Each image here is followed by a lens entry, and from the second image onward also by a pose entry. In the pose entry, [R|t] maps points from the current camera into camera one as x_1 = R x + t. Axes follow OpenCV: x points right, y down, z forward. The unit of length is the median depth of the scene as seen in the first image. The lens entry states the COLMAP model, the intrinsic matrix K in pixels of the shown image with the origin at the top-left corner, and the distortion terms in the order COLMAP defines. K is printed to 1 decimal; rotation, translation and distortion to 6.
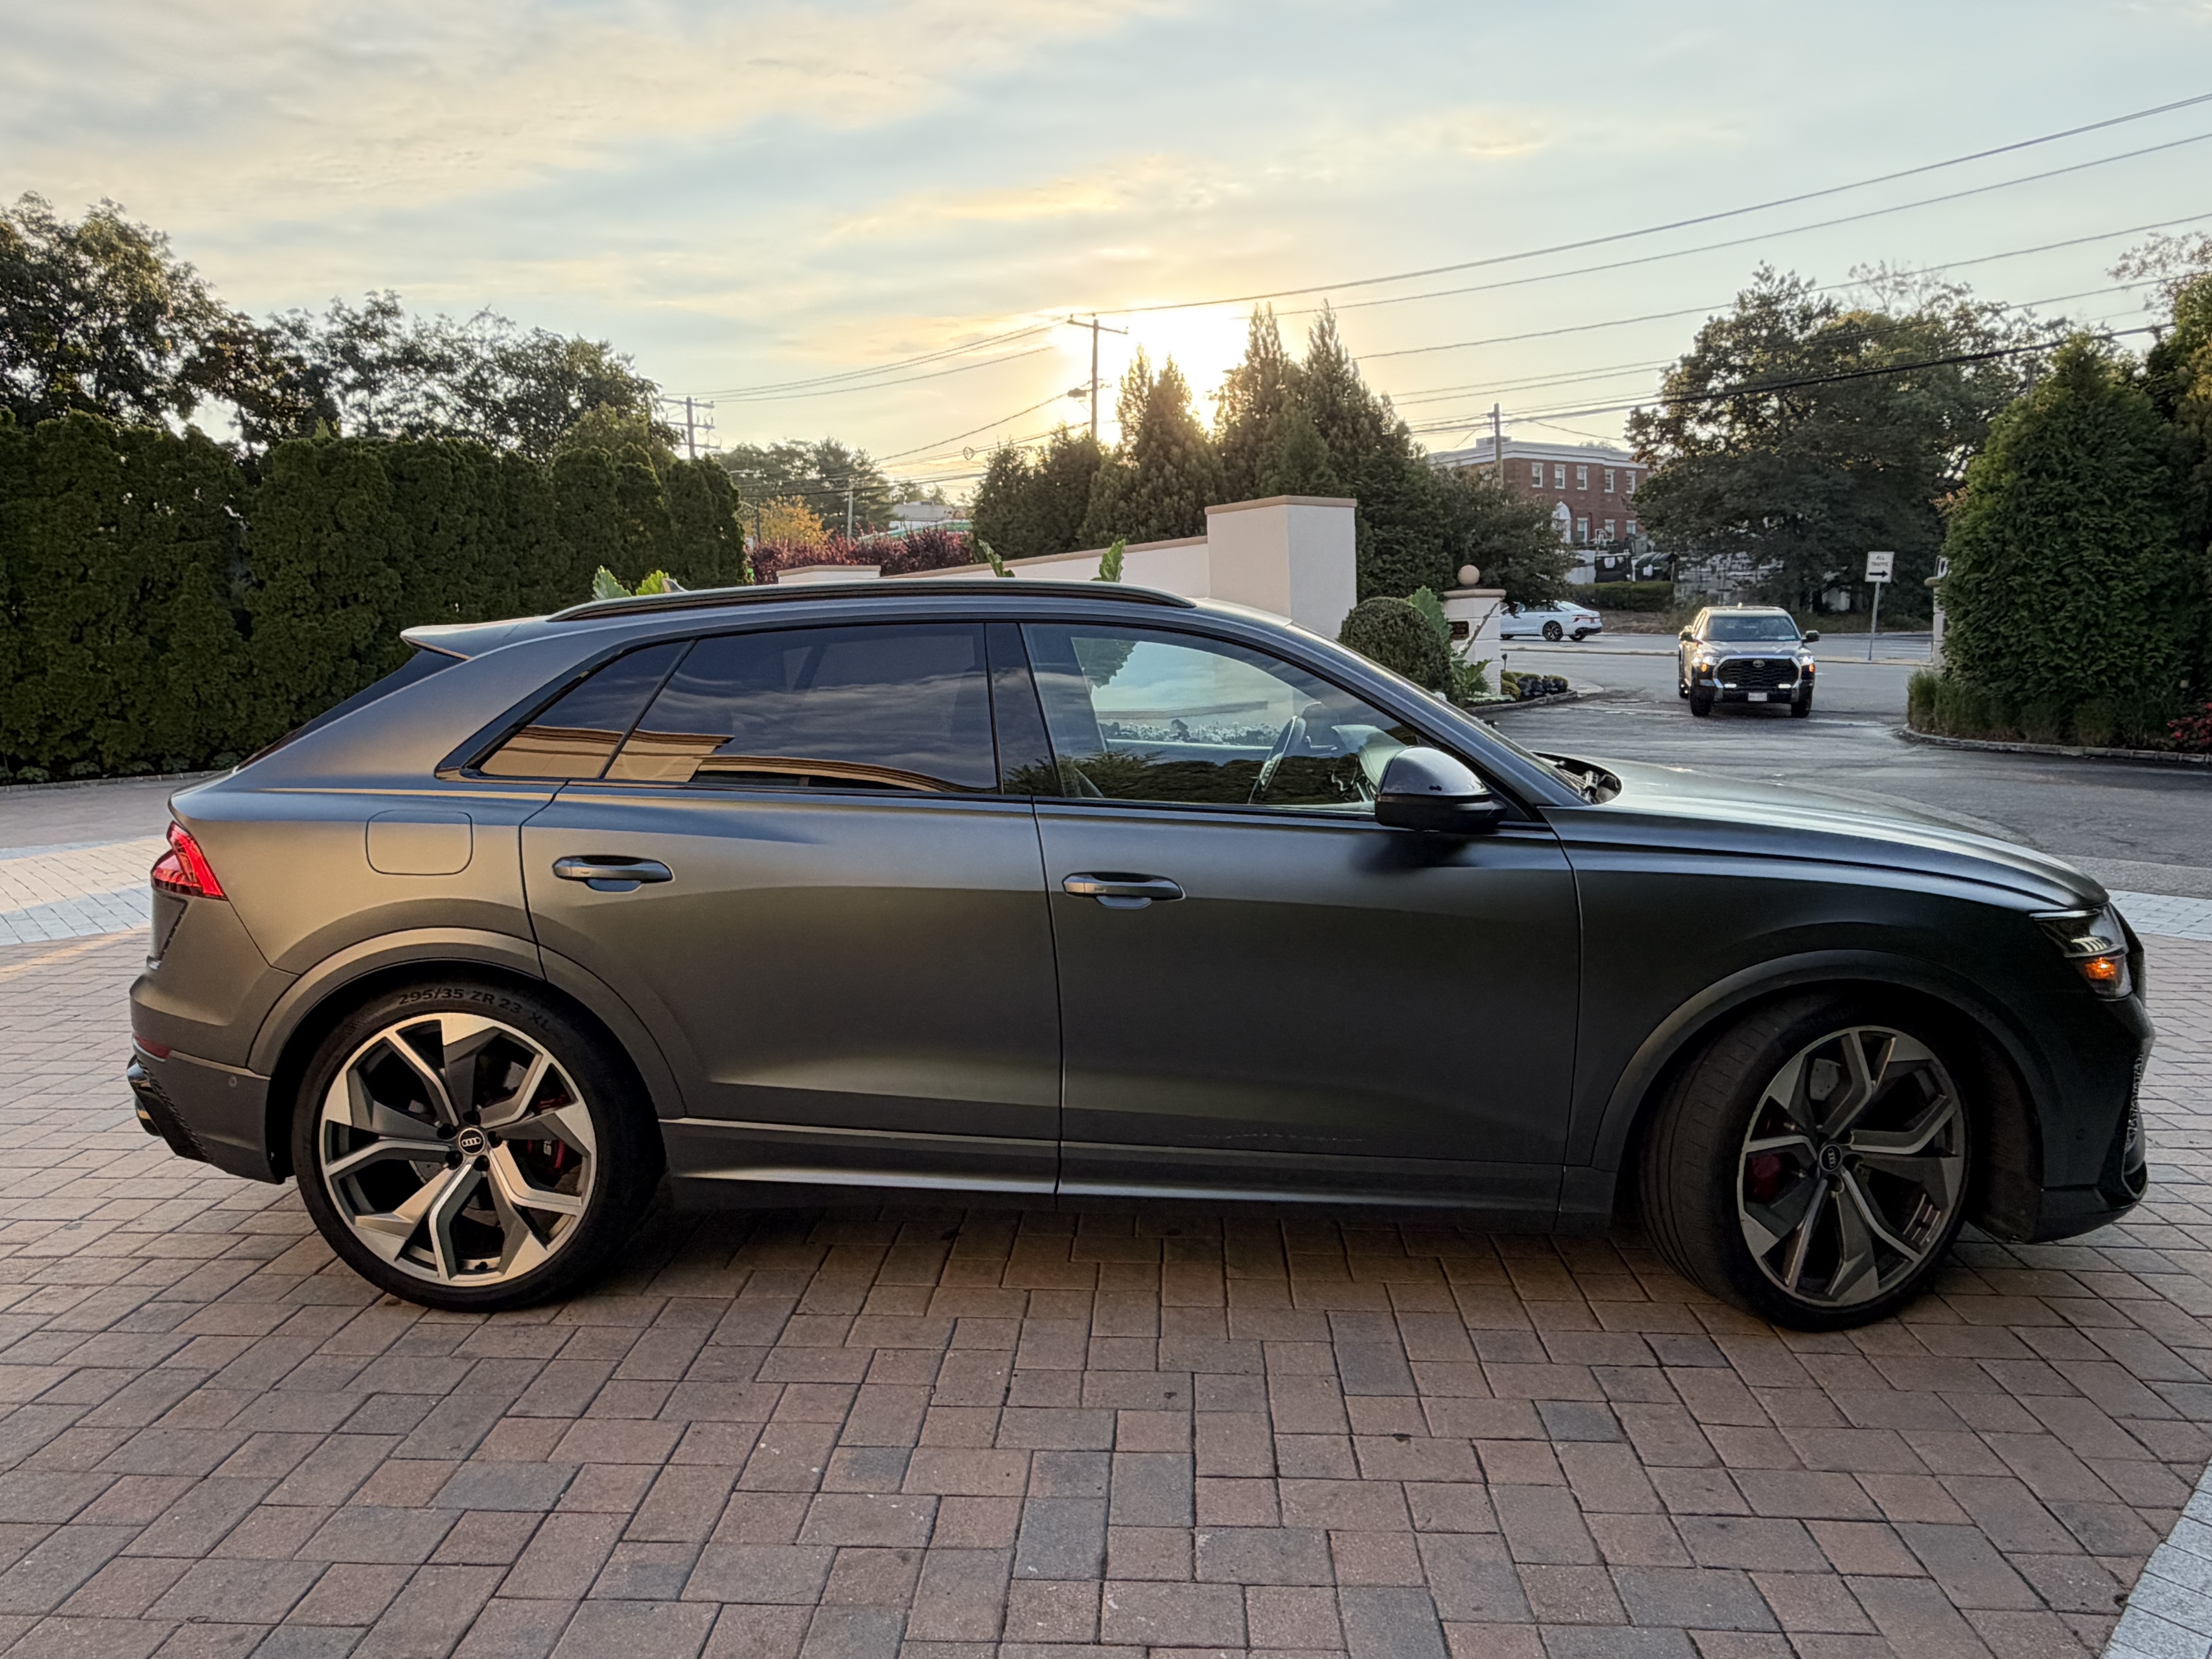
lens RADIAL K [[1428.9, 0, 1106.0], [0, 1428.9, 829.5], [0, 0, 1]] dist [-0.004659, 0.001116]
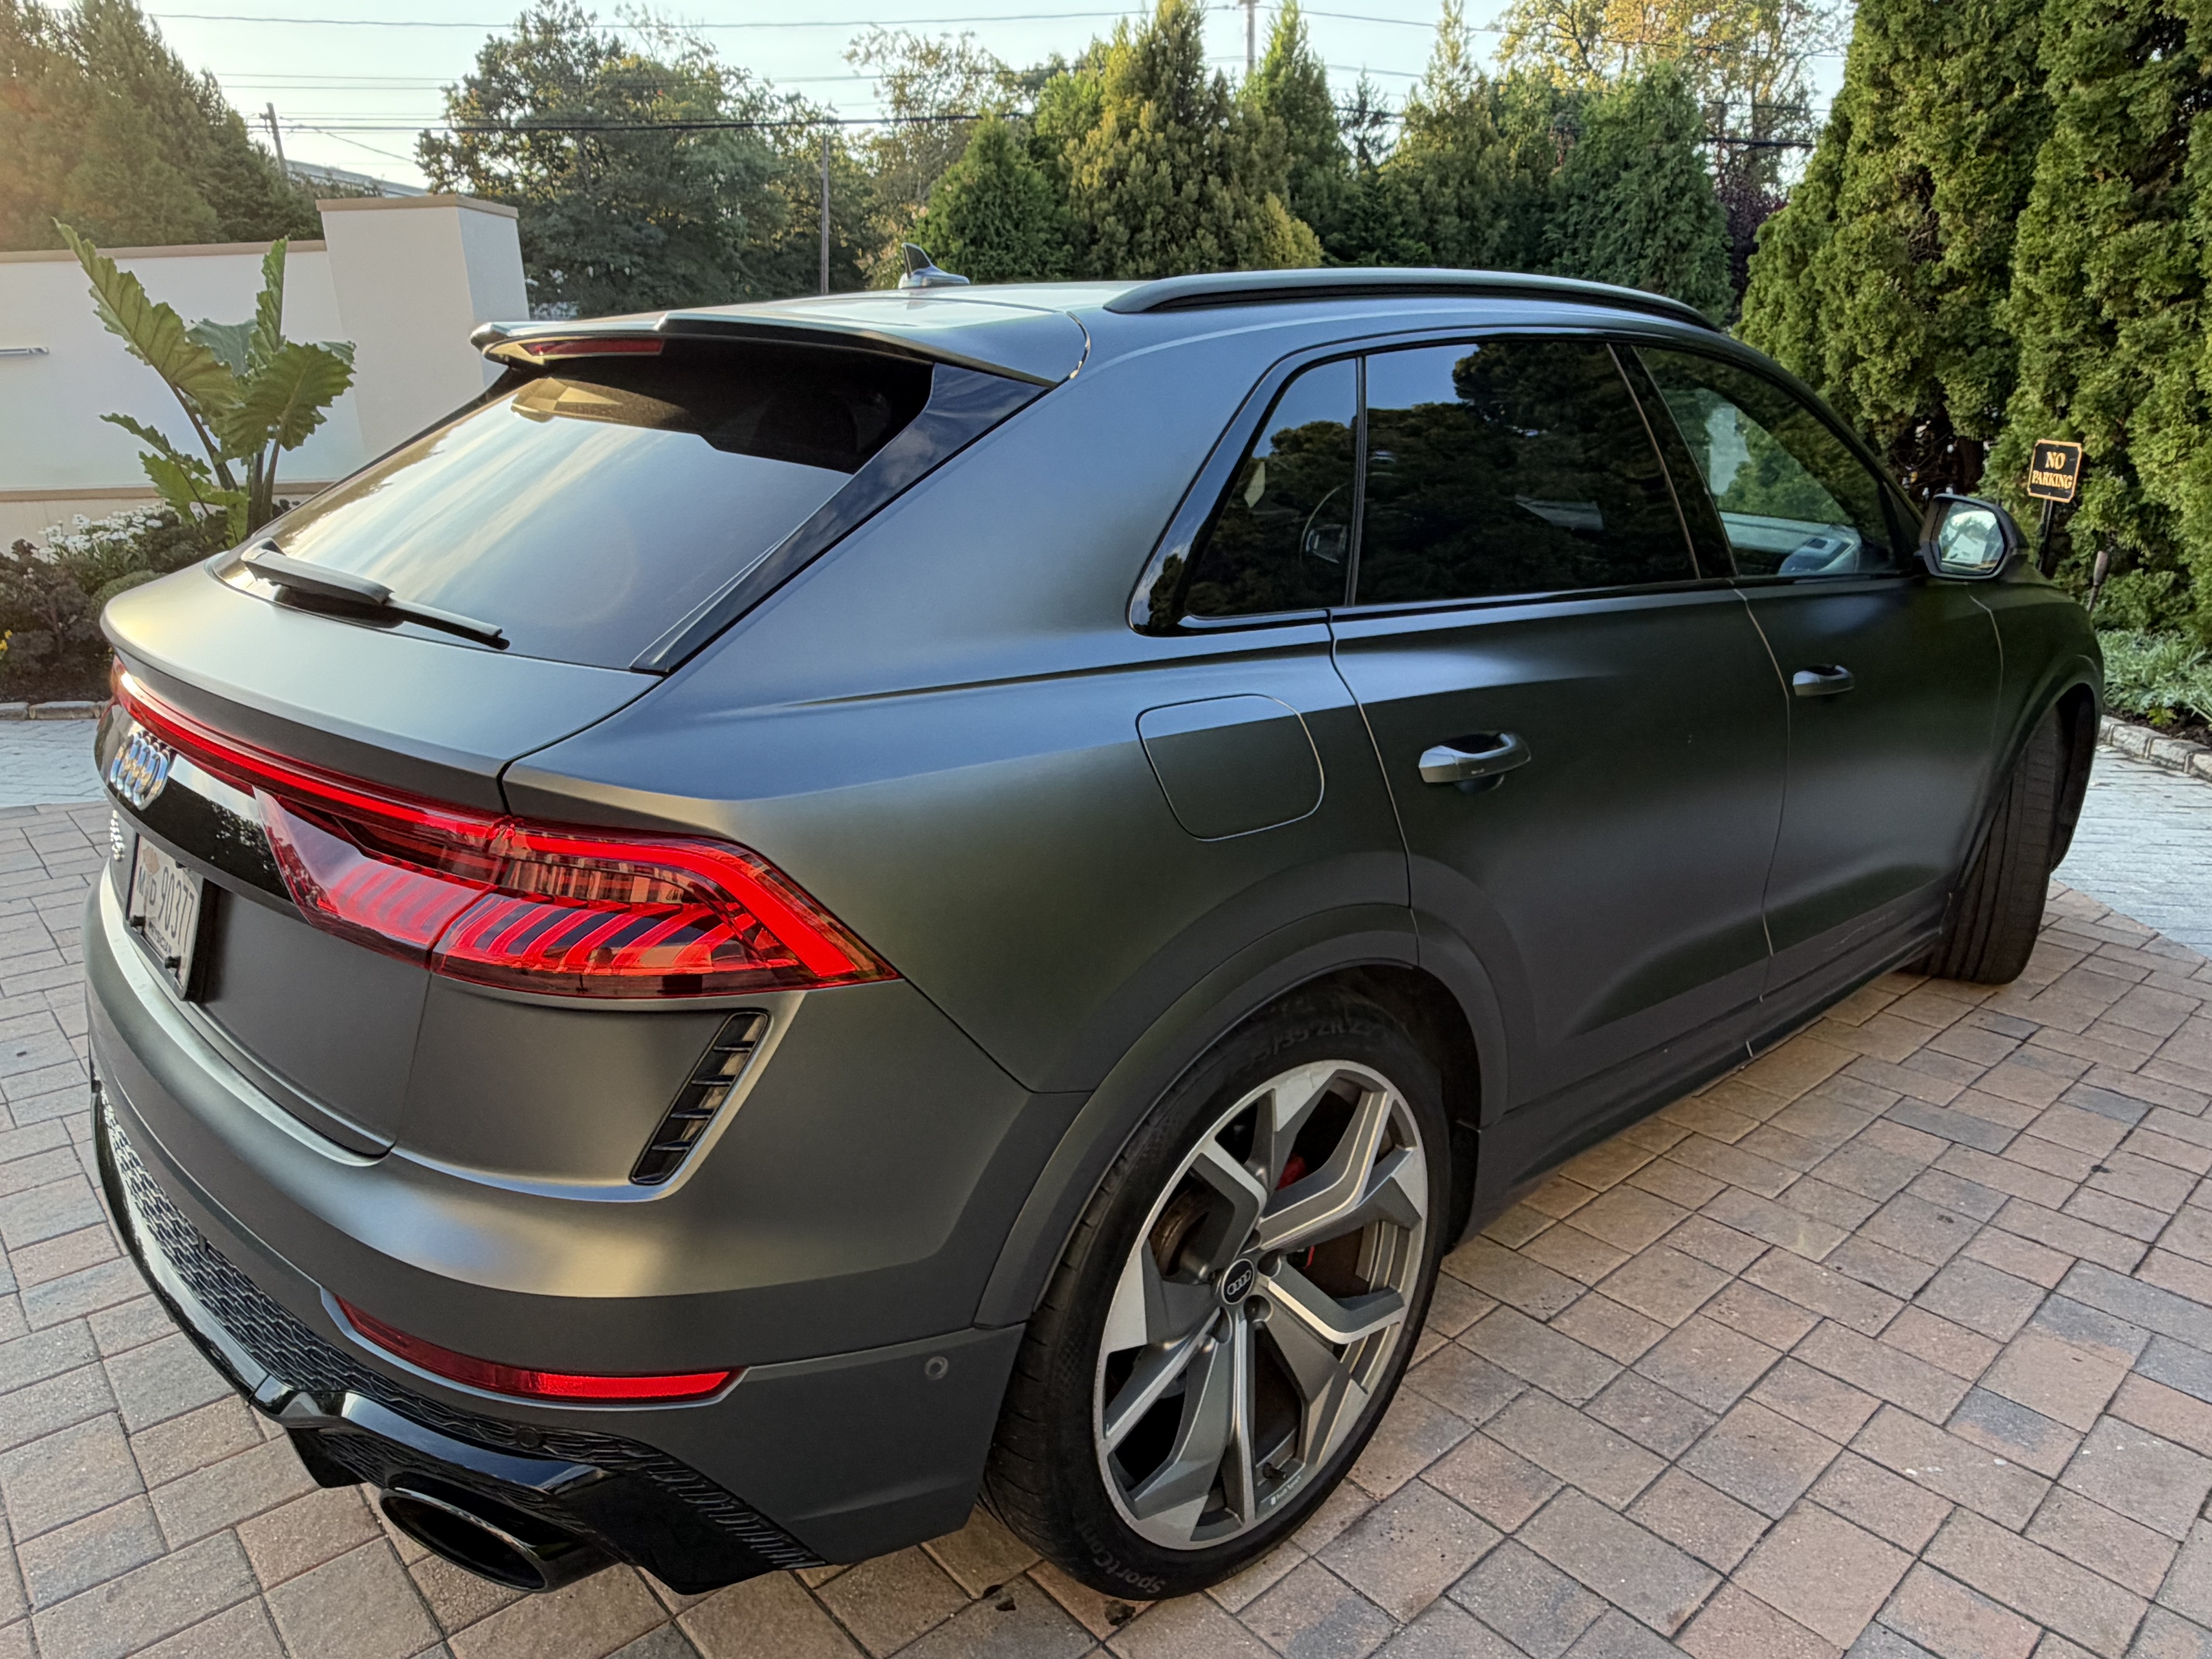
lens RADIAL K [[1435.2, 0, 1070.3], [0, 1435.2, 834.1], [0, 0, 1]] dist [0.002018, 0.001227]
pose [[0.723405, -0.192154, 0.663146, -0.838044], [0.081404, 0.977529, 0.194449, -0.067507], [-0.685608, -0.086683, 0.722791, 0.660258]]
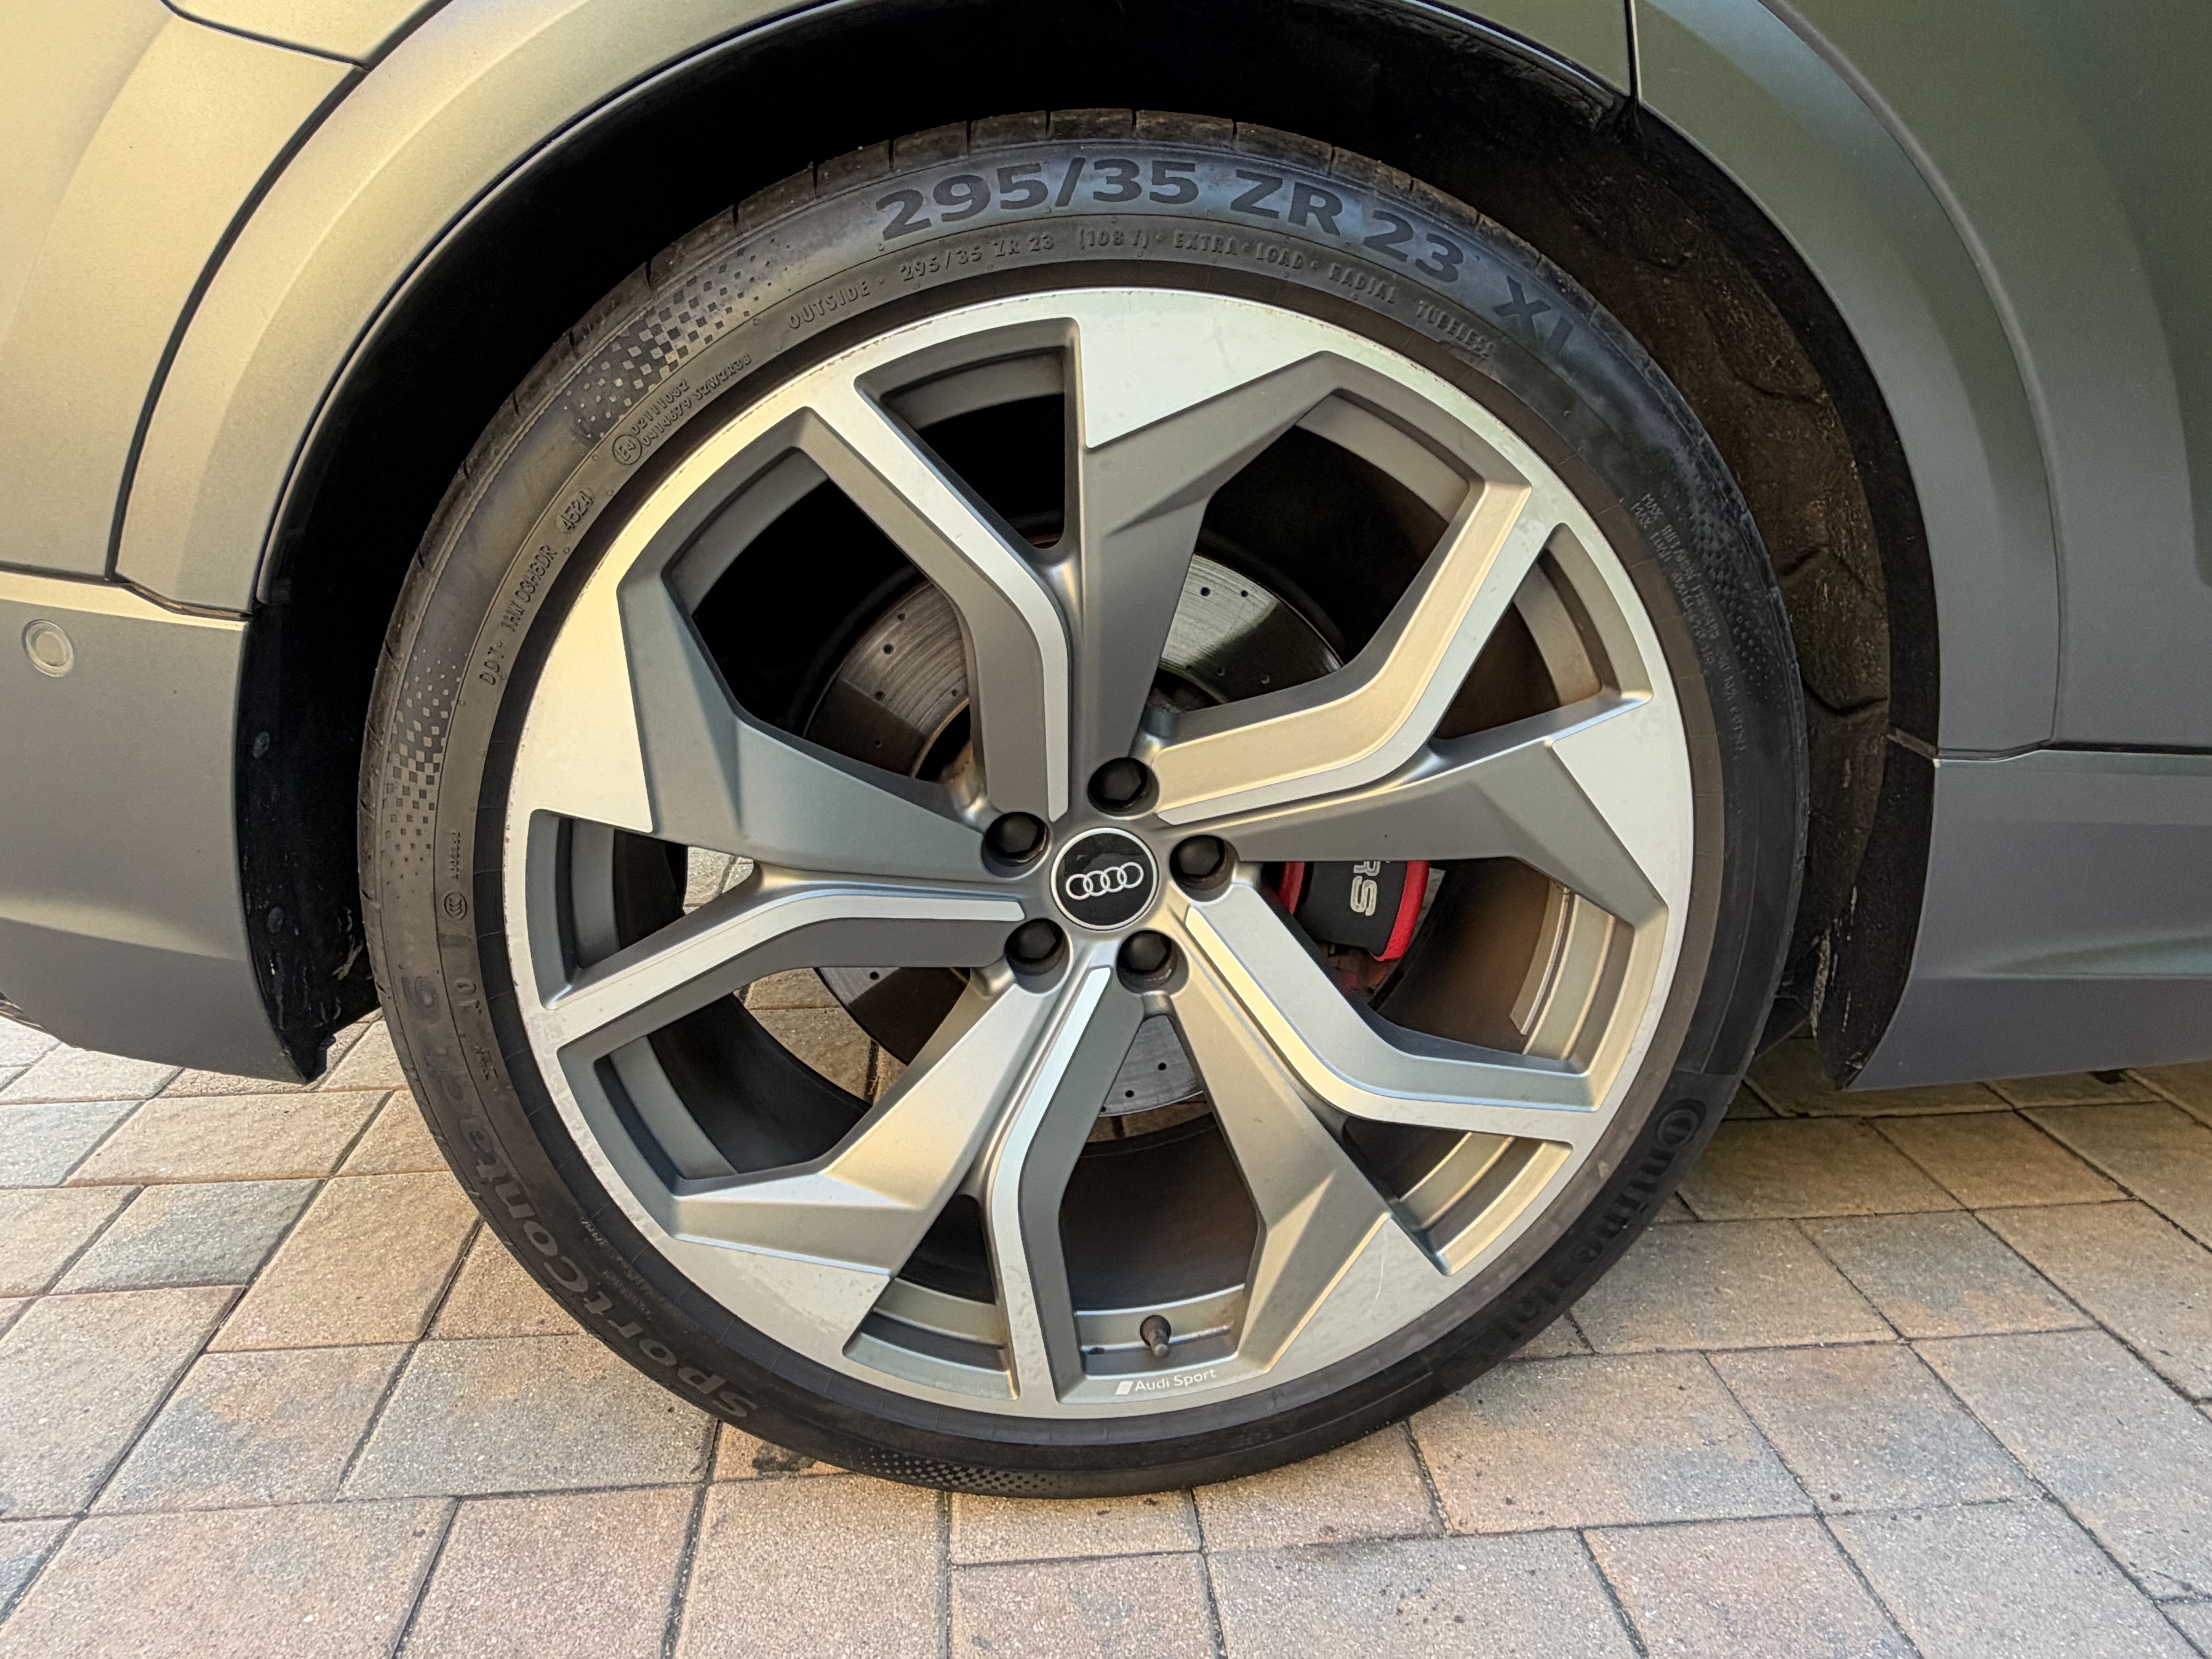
lens RADIAL K [[1435.2, 0, 1070.3], [0, 1435.2, 834.1], [0, 0, 1]] dist [0.002018, 0.001227]
pose [[0.992694, -0.036468, 0.115017, -0.483386], [0.013759, 0.981227, 0.192363, 0.163440], [-0.119873, -0.189375, 0.974560, 0.762029]]
